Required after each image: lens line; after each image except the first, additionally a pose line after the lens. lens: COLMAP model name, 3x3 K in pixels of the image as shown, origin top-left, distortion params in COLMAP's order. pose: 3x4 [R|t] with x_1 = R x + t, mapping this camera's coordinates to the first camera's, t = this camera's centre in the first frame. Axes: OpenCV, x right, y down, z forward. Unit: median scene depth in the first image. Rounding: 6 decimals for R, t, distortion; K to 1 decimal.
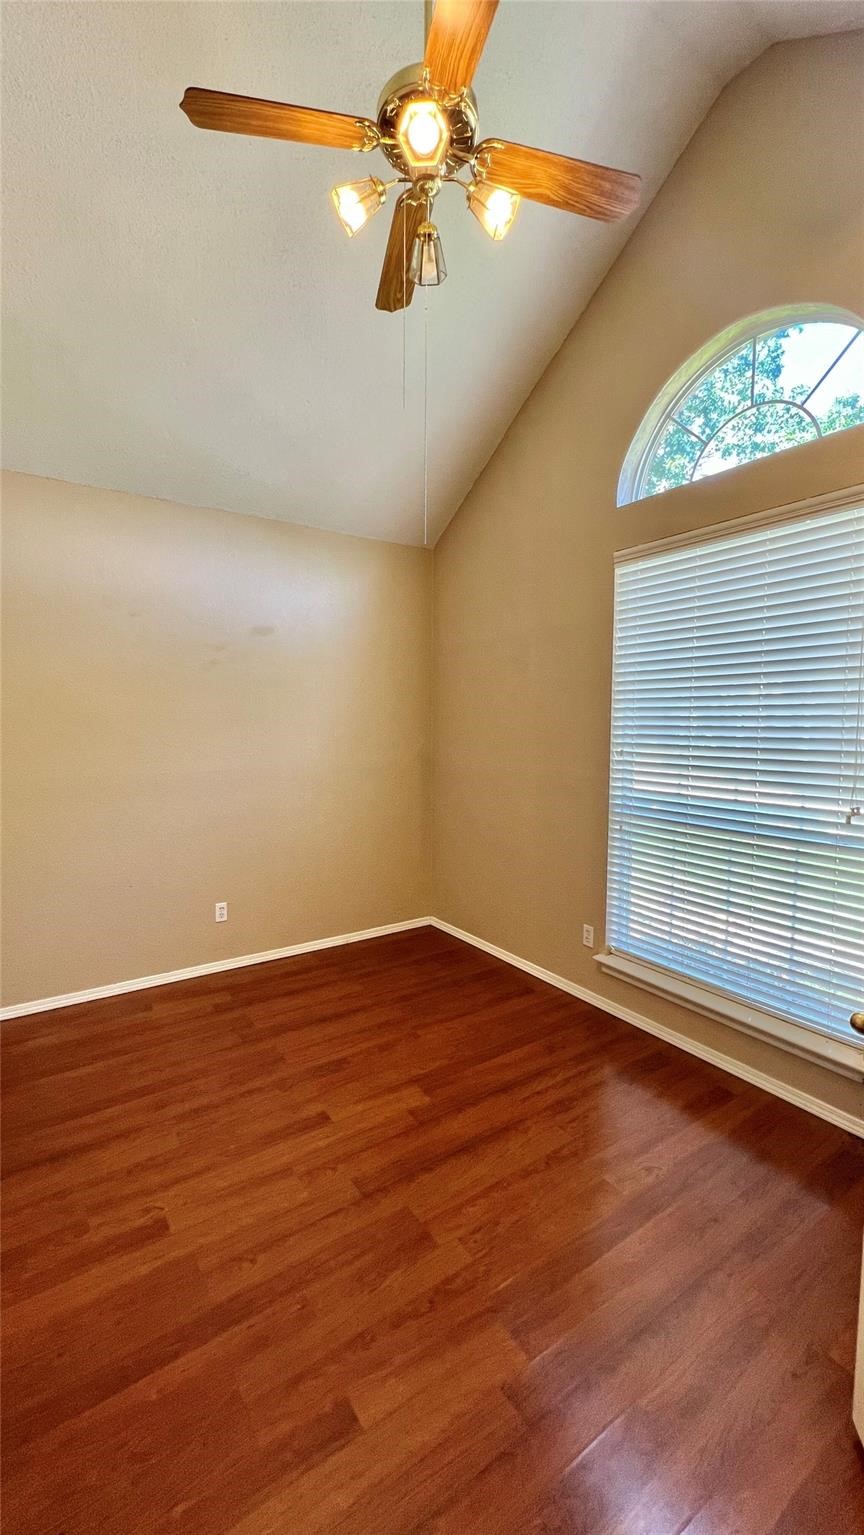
lens RADIAL K [[614.9, 0, 428.4], [0, 614.9, 770.6], [0, 0, 1]] dist [0.000908, 0.000216]
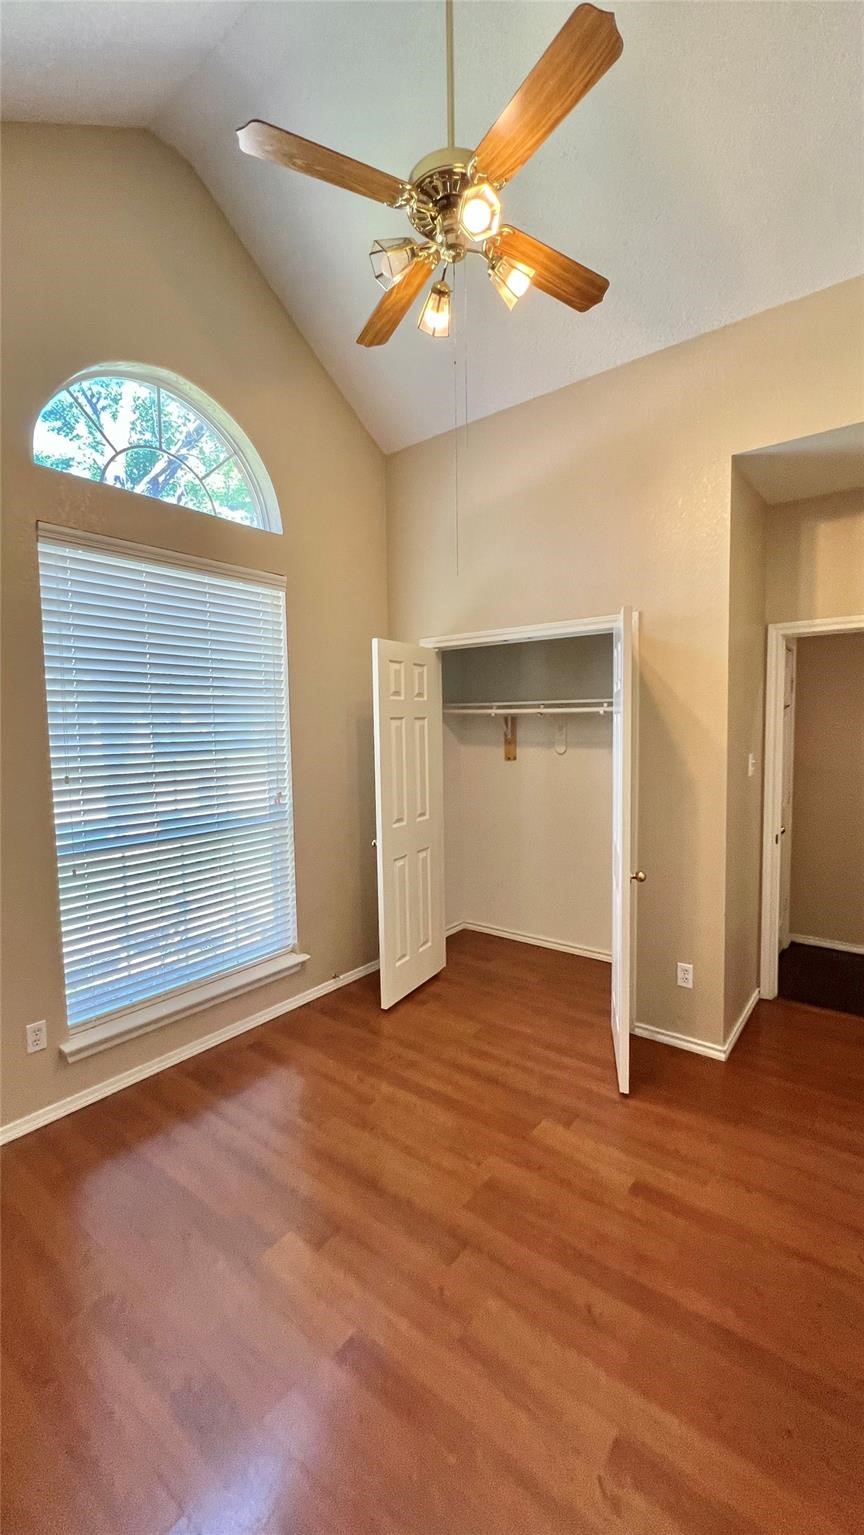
lens RADIAL K [[614.9, 0, 428.4], [0, 614.9, 770.6], [0, 0, 1]] dist [0.000908, 0.000216]
pose [[-0.310943, -0.074066, 0.947538, -0.876100], [0.084472, 0.990860, 0.105173, -0.128467], [-0.946667, 0.112743, -0.301844, 1.188880]]
